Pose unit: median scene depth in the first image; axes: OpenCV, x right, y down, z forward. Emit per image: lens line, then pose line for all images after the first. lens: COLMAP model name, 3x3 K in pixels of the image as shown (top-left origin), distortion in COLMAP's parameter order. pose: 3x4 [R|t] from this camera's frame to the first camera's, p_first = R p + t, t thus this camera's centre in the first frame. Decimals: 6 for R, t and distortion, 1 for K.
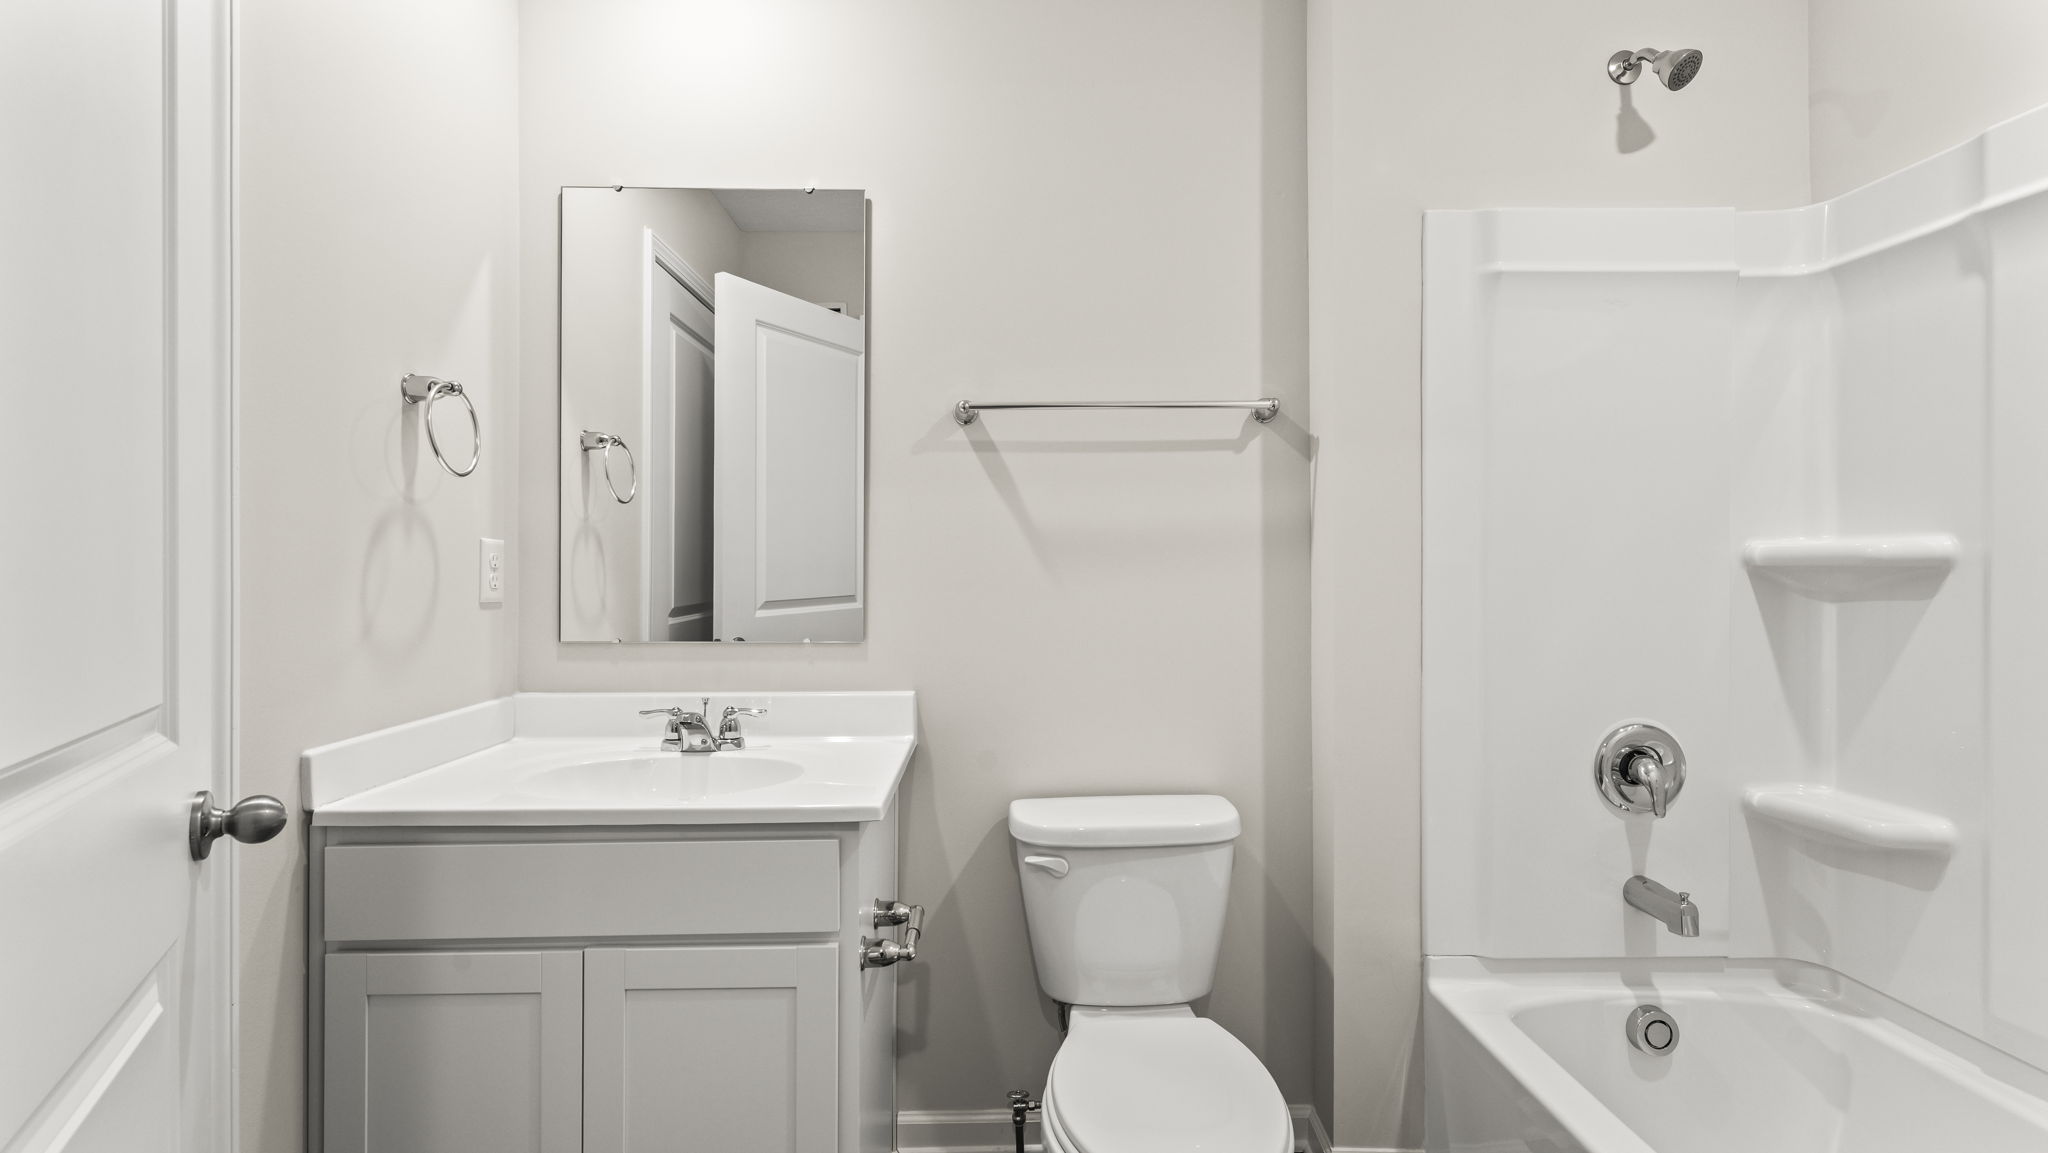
lens RADIAL K [[815.5, 0, 1019.8], [0, 815.5, 565.9], [0, 0, 1]] dist [-0.000030, -0.000027]
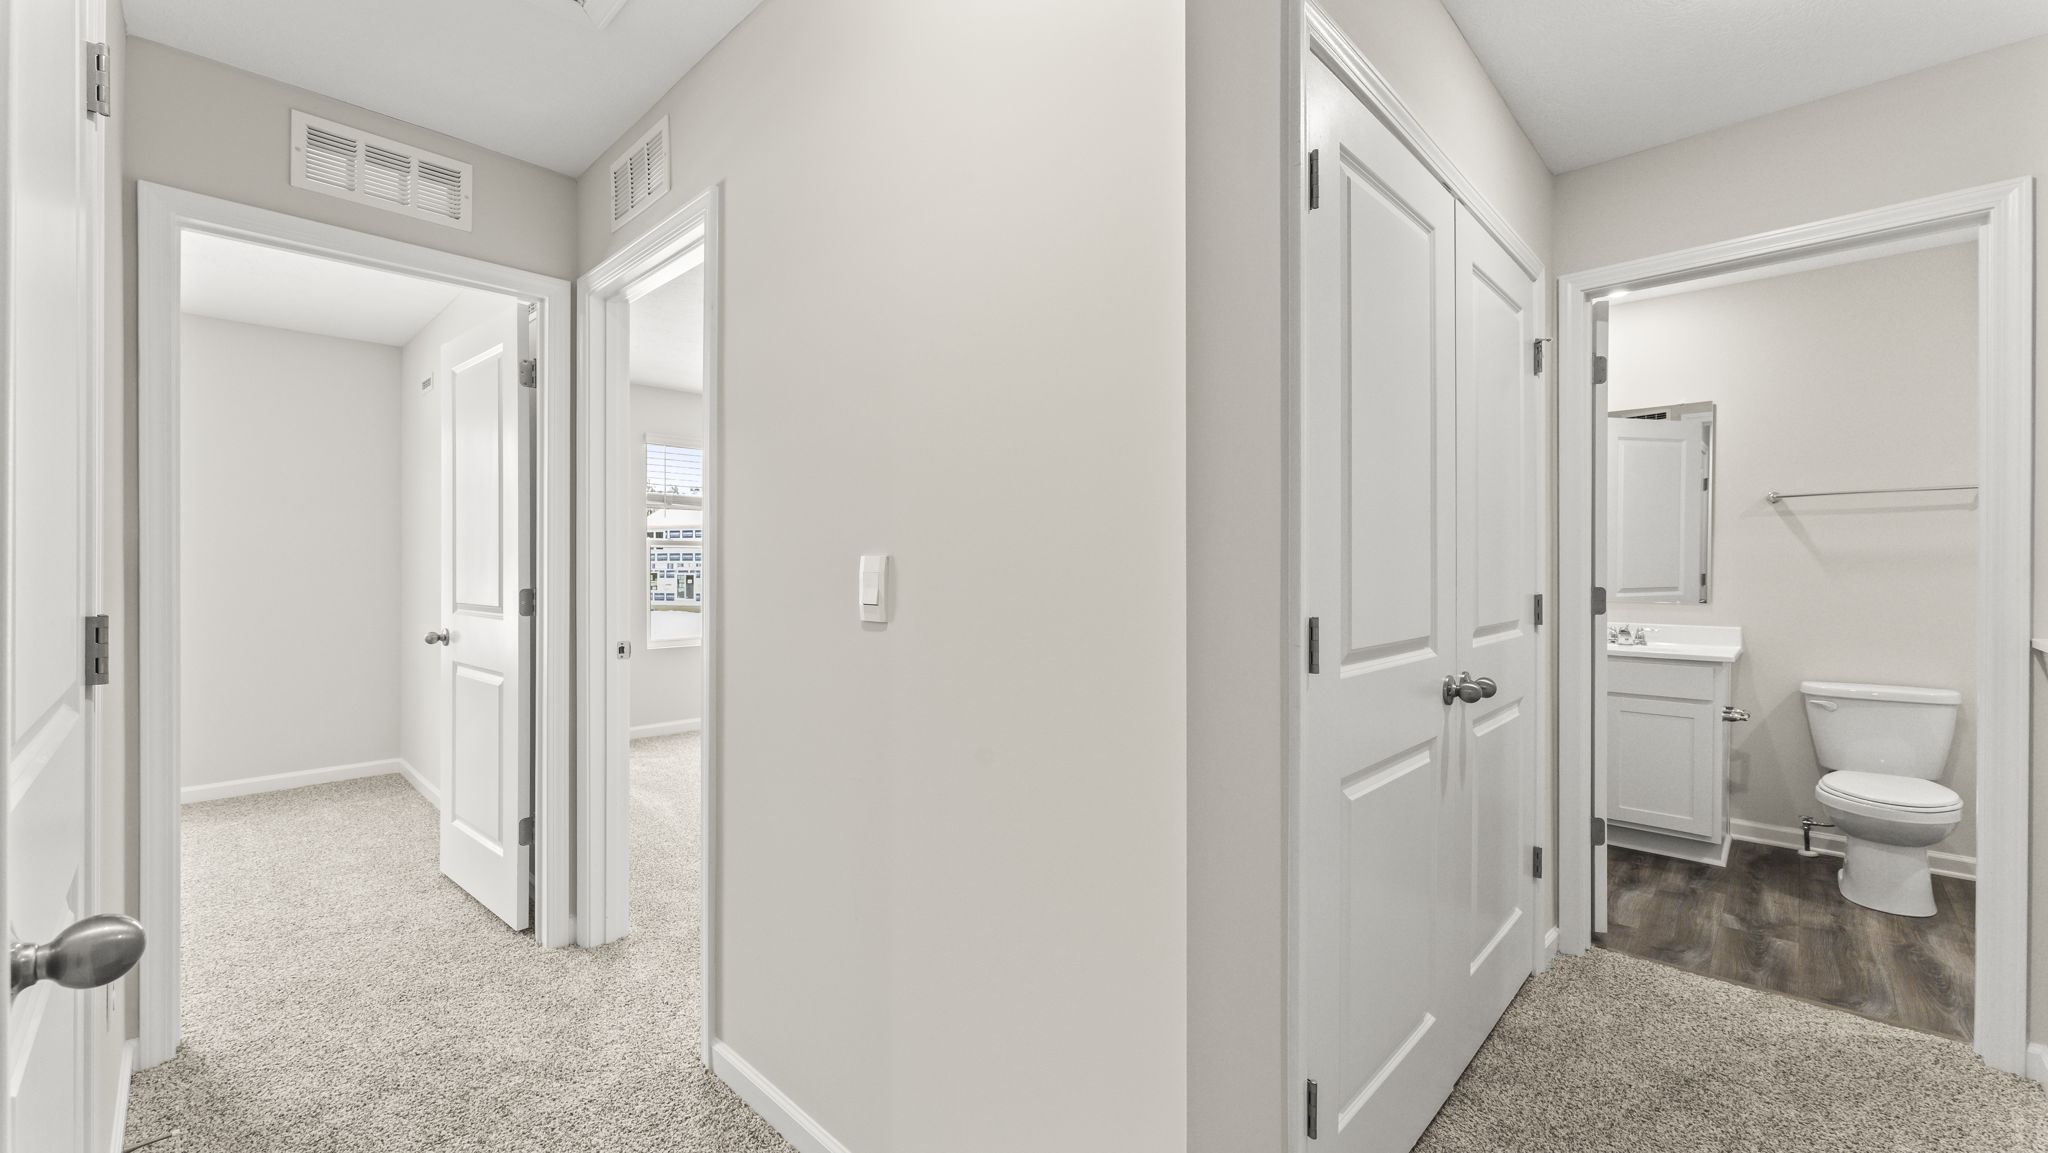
lens RADIAL K [[815.5, 0, 1019.8], [0, 815.5, 565.9], [0, 0, 1]] dist [-0.000030, -0.000027]
pose [[0.702176, 0.004263, -0.711991, 0.068441], [-0.004620, 0.999988, 0.001431, -0.004580], [0.711988, 0.002285, 0.702187, -1.912437]]
